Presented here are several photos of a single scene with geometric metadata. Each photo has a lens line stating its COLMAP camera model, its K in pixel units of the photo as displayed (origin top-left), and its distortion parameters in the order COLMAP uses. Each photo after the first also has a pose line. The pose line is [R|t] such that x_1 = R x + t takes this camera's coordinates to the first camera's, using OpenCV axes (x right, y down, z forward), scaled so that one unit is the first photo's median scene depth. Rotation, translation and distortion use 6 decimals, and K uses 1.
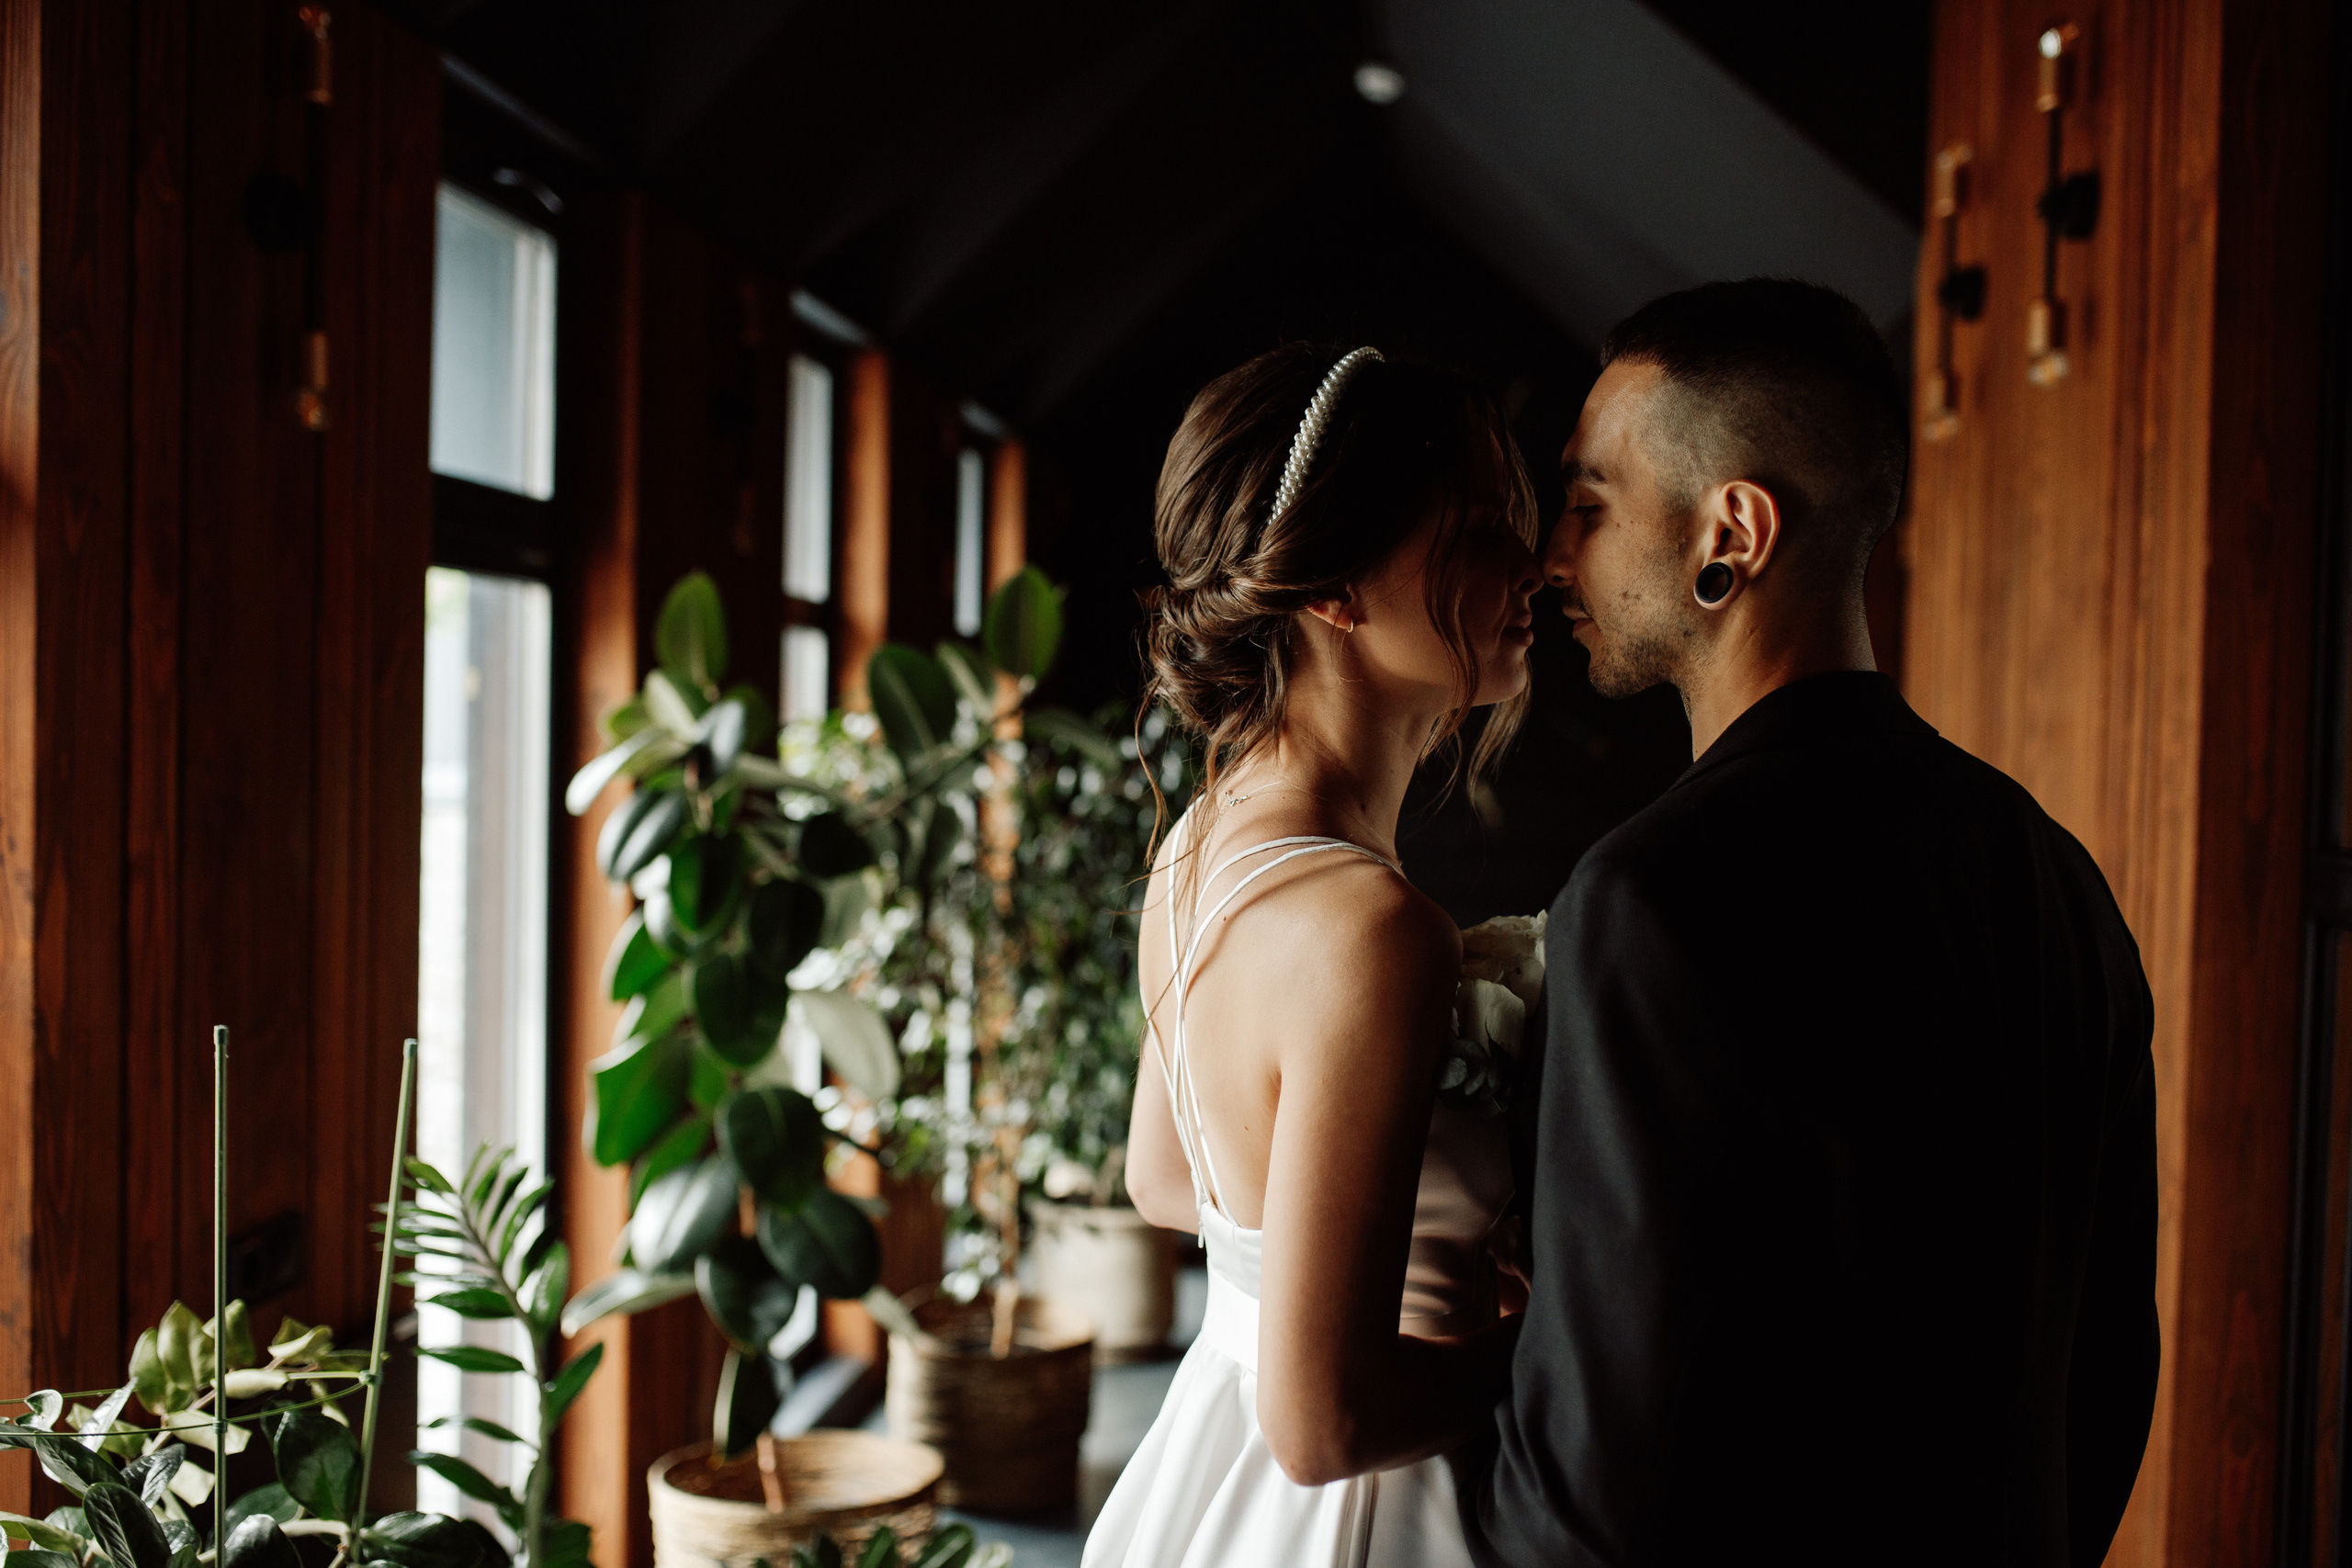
lens RADIAL K [[2336.7, 0, 1193.7], [0, 2336.7, 786.9], [0, 0, 1]] dist [-0.043333, 0.000000]
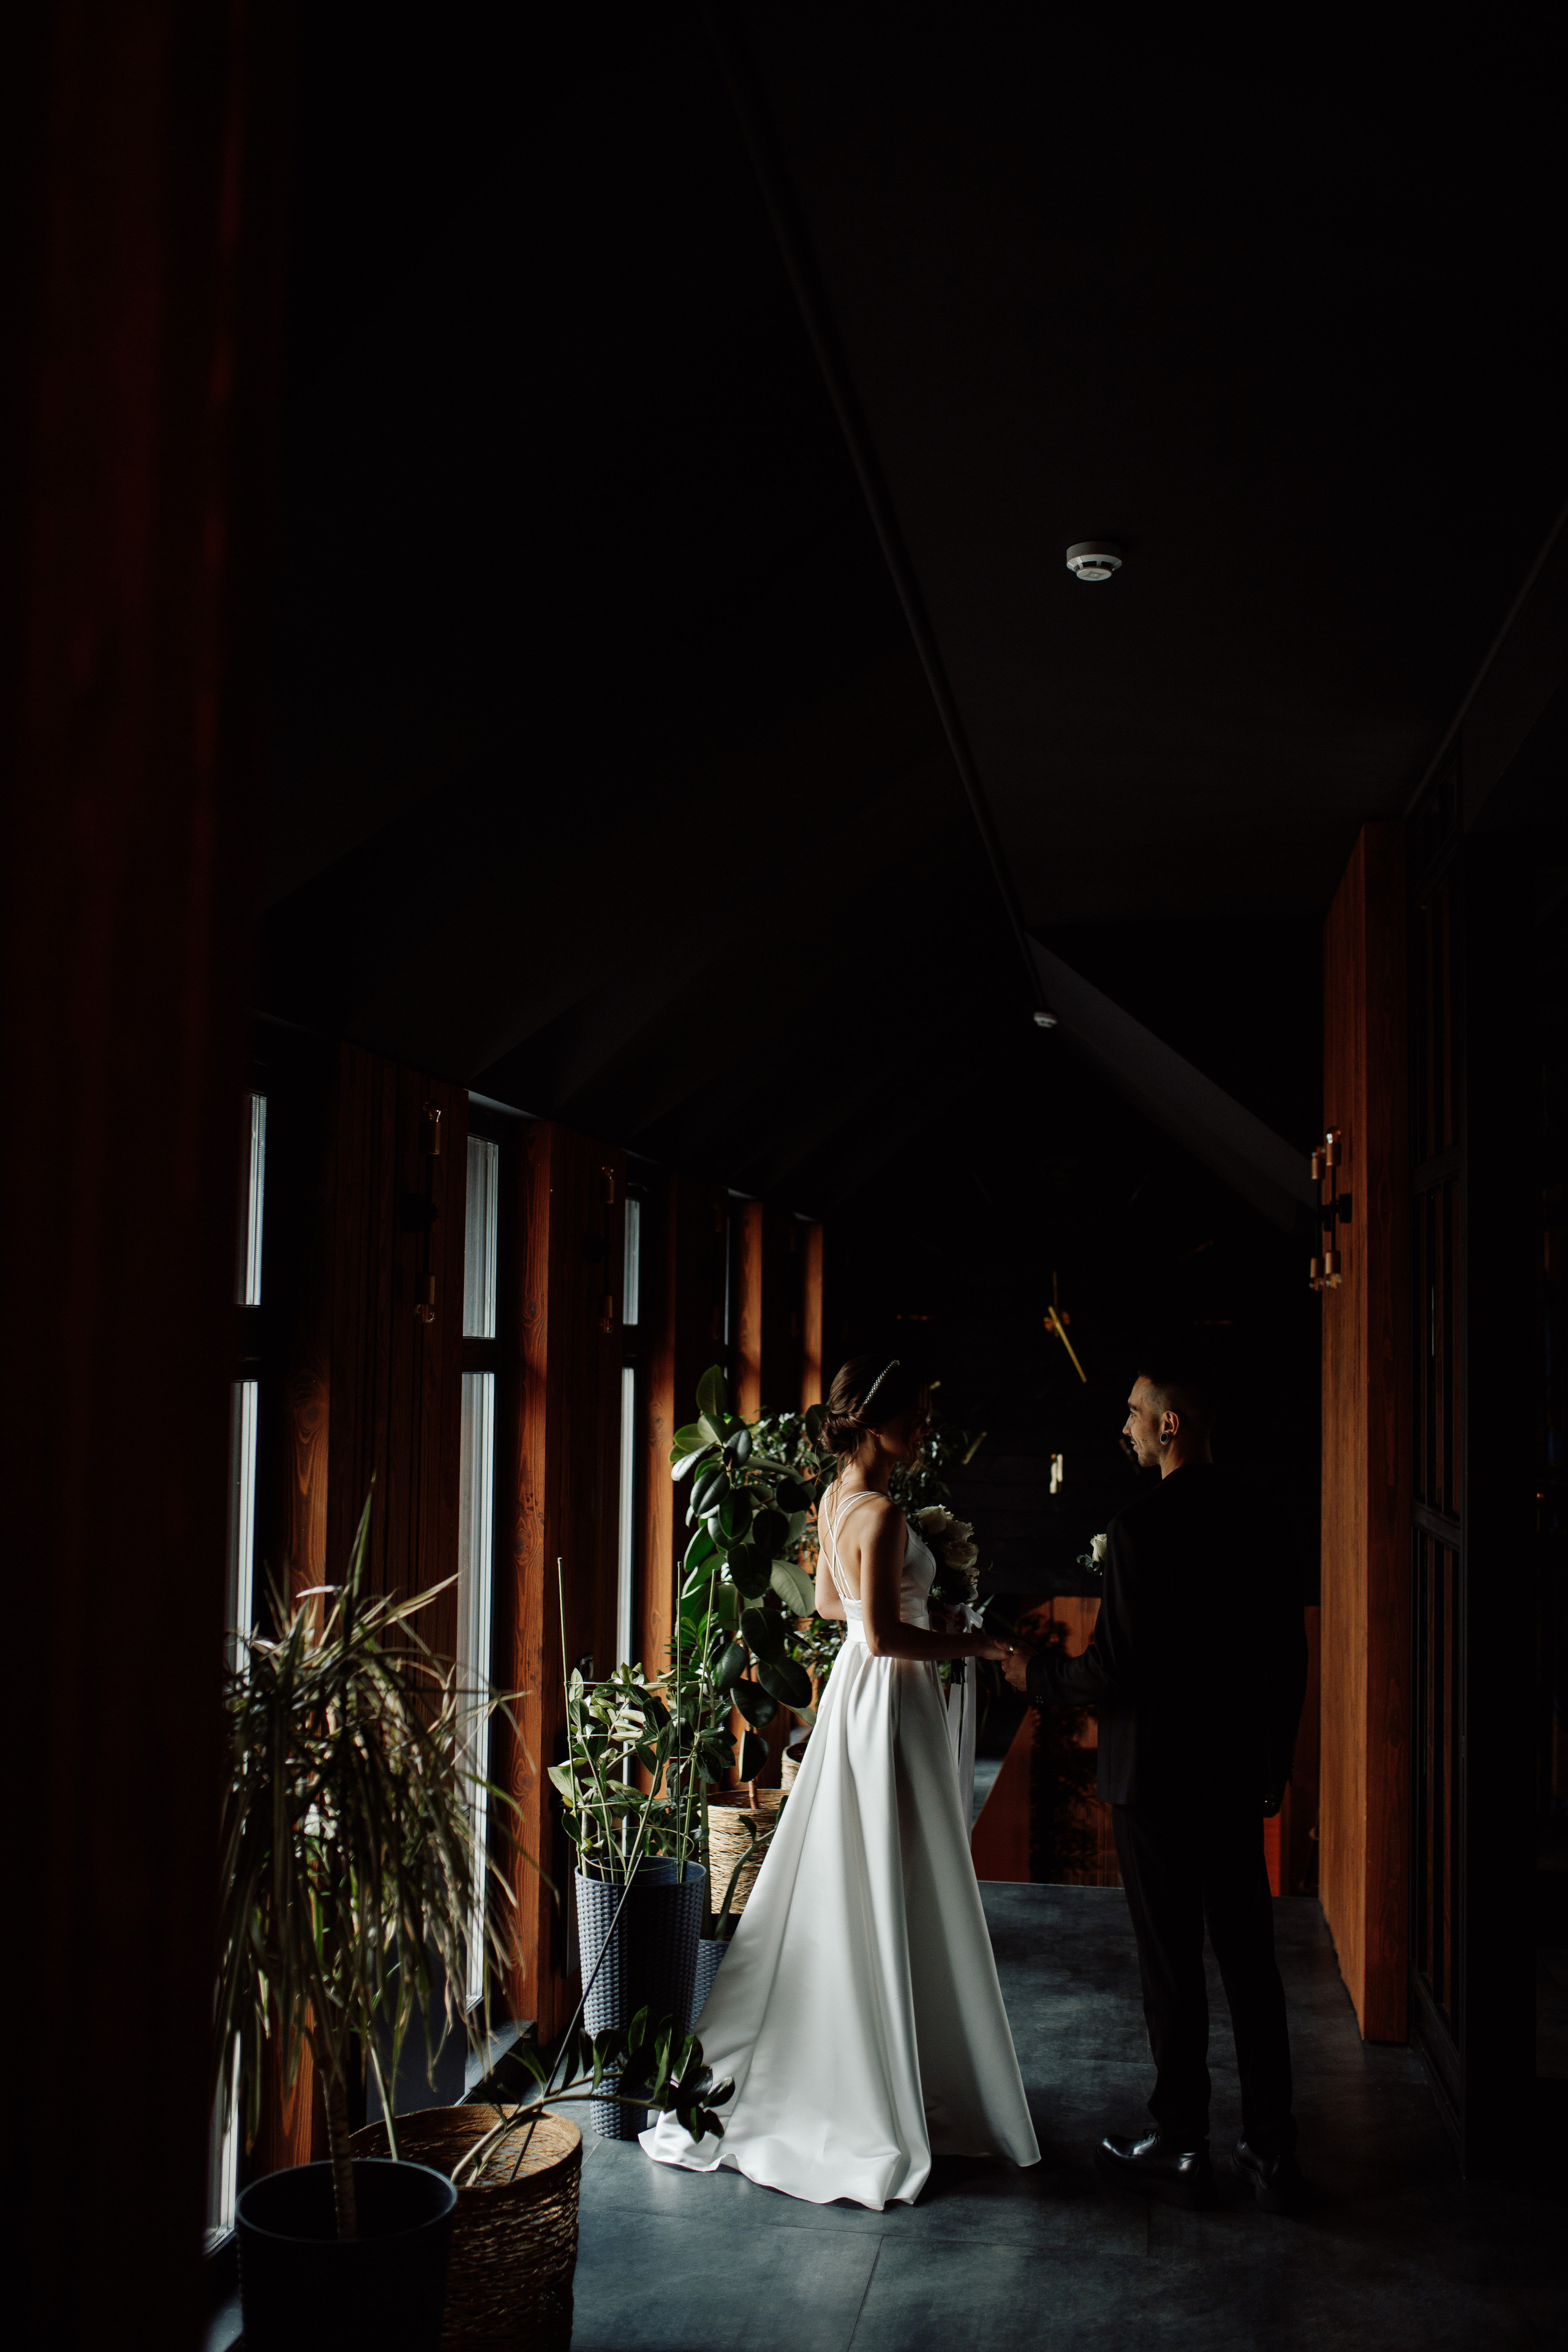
lens RADIAL K [[2337.0, 0, 774.2], [0, 2337.0, 1171.7], [0, 0, 1]] dist [-0.043333, 0.000000]
pose [[0.999834, -0.017848, 0.003782, -0.193842], [0.018113, 0.995895, -0.088684, -0.090555], [-0.002184, 0.088738, 0.996053, -1.307164]]
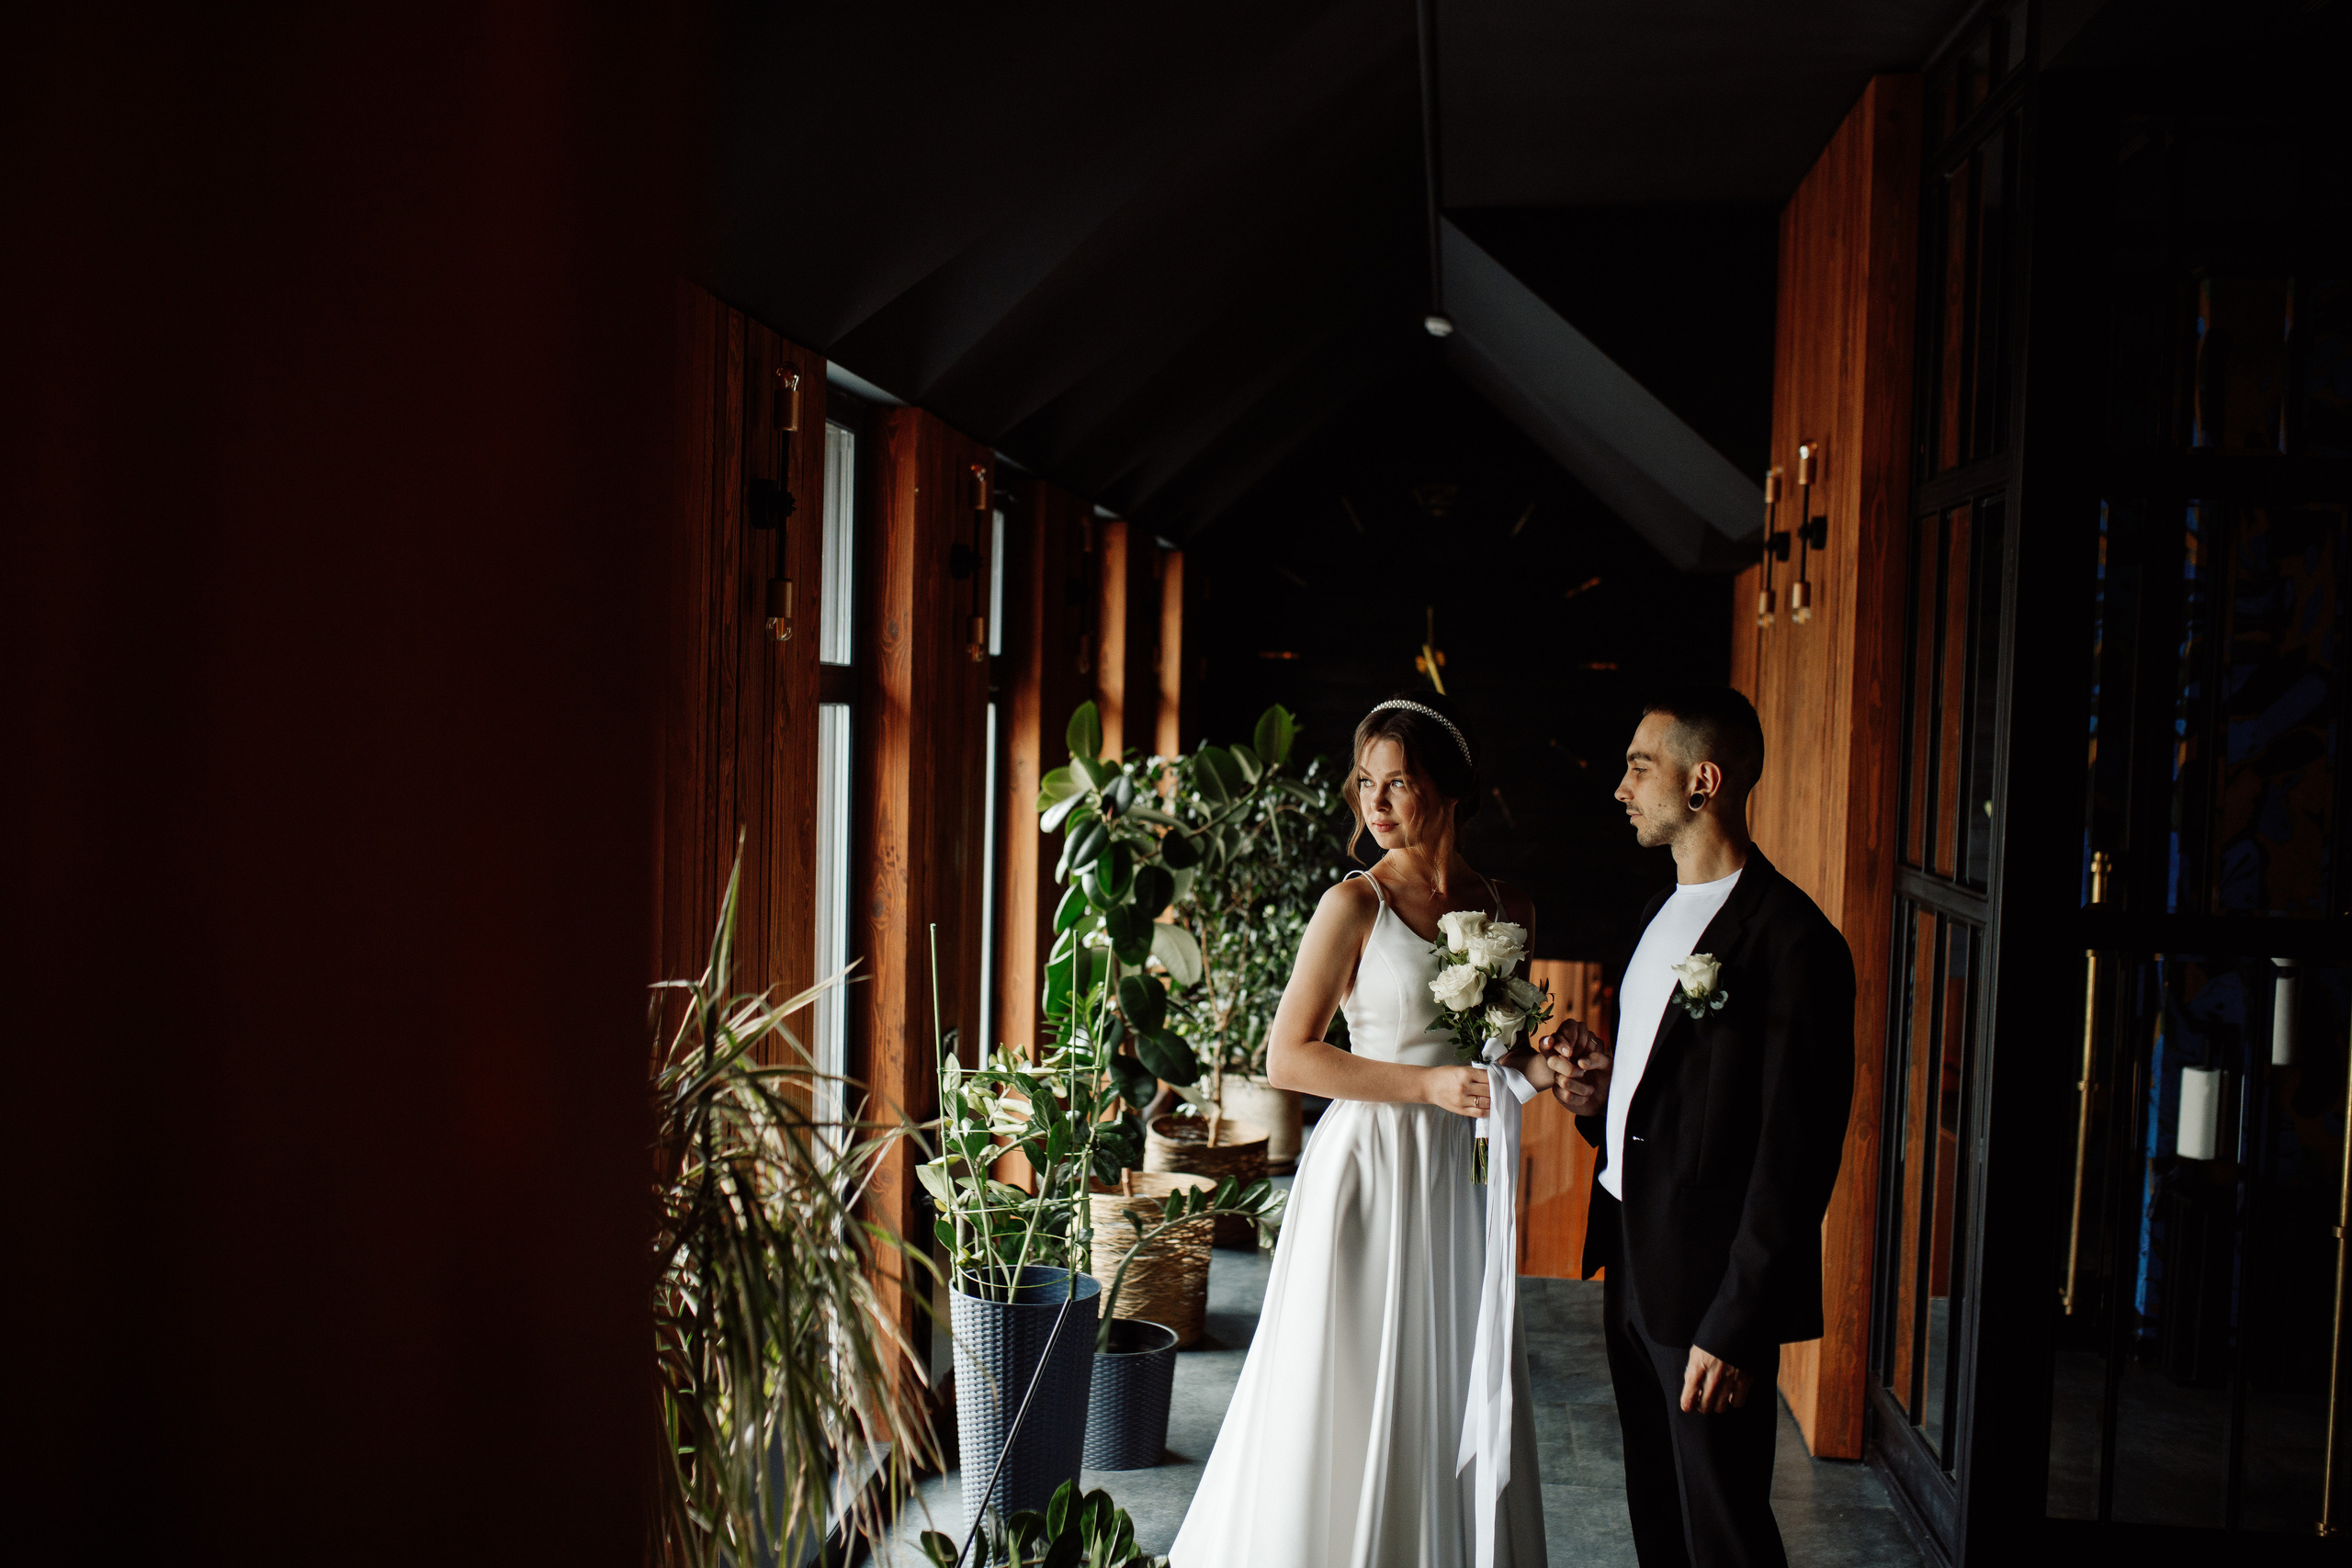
lens RADIAL K [[2286.1, 0, 1179.4], [0, 2286.1, 794.5], [0, 0, 1]] dist [-0.029779, 0.000000]
pose [[0.998464, -0.006361, 0.055043, -0.284164], [0.004659, 0.999509, 0.030995, -0.085957], [-0.055213, -0.030691, 0.998003, -0.958627]]
